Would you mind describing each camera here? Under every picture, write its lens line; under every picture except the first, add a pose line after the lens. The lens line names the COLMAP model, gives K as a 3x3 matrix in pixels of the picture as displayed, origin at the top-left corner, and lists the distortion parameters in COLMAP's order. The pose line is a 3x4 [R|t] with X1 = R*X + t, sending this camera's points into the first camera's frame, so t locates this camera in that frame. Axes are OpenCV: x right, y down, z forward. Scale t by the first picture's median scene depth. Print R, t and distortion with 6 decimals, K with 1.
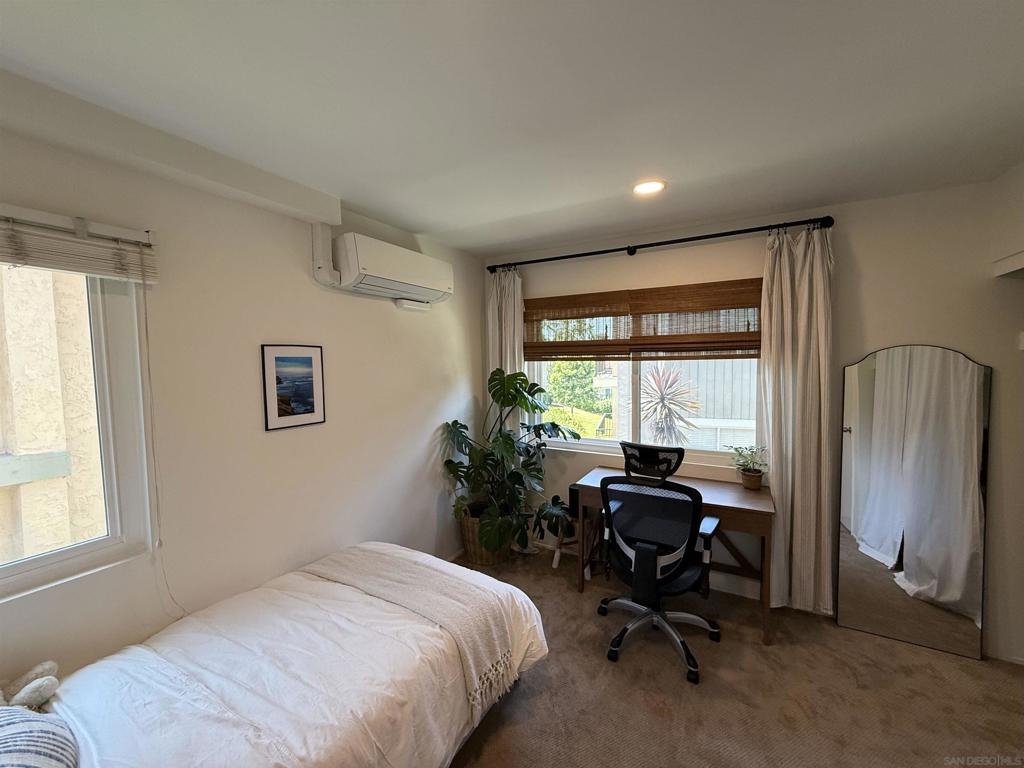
lens RADIAL K [[408.6, 0, 515.5], [0, 408.6, 383.3], [0, 0, 1]] dist [0.001055, 0.000113]
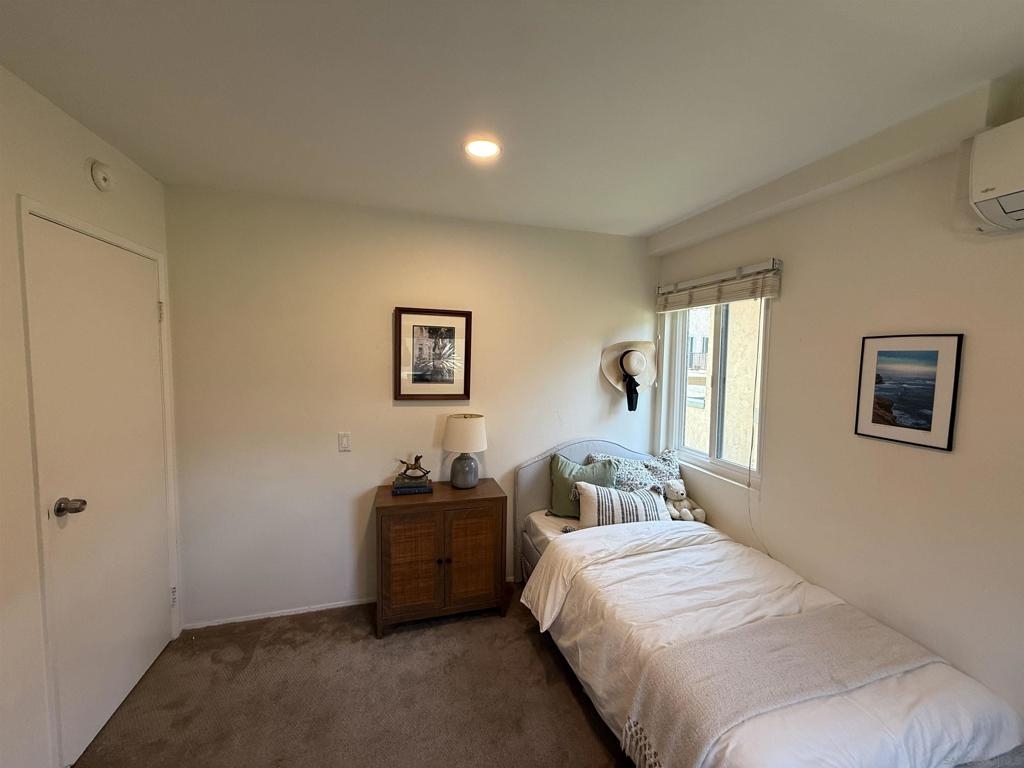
lens RADIAL K [[408.6, 0, 515.5], [0, 408.6, 383.3], [0, 0, 1]] dist [0.001055, 0.000113]
pose [[-0.698083, 0.052763, -0.714070, 0.525165], [-0.044941, 0.992086, 0.117241, -0.062932], [0.714605, 0.113935, -0.690187, 1.042967]]
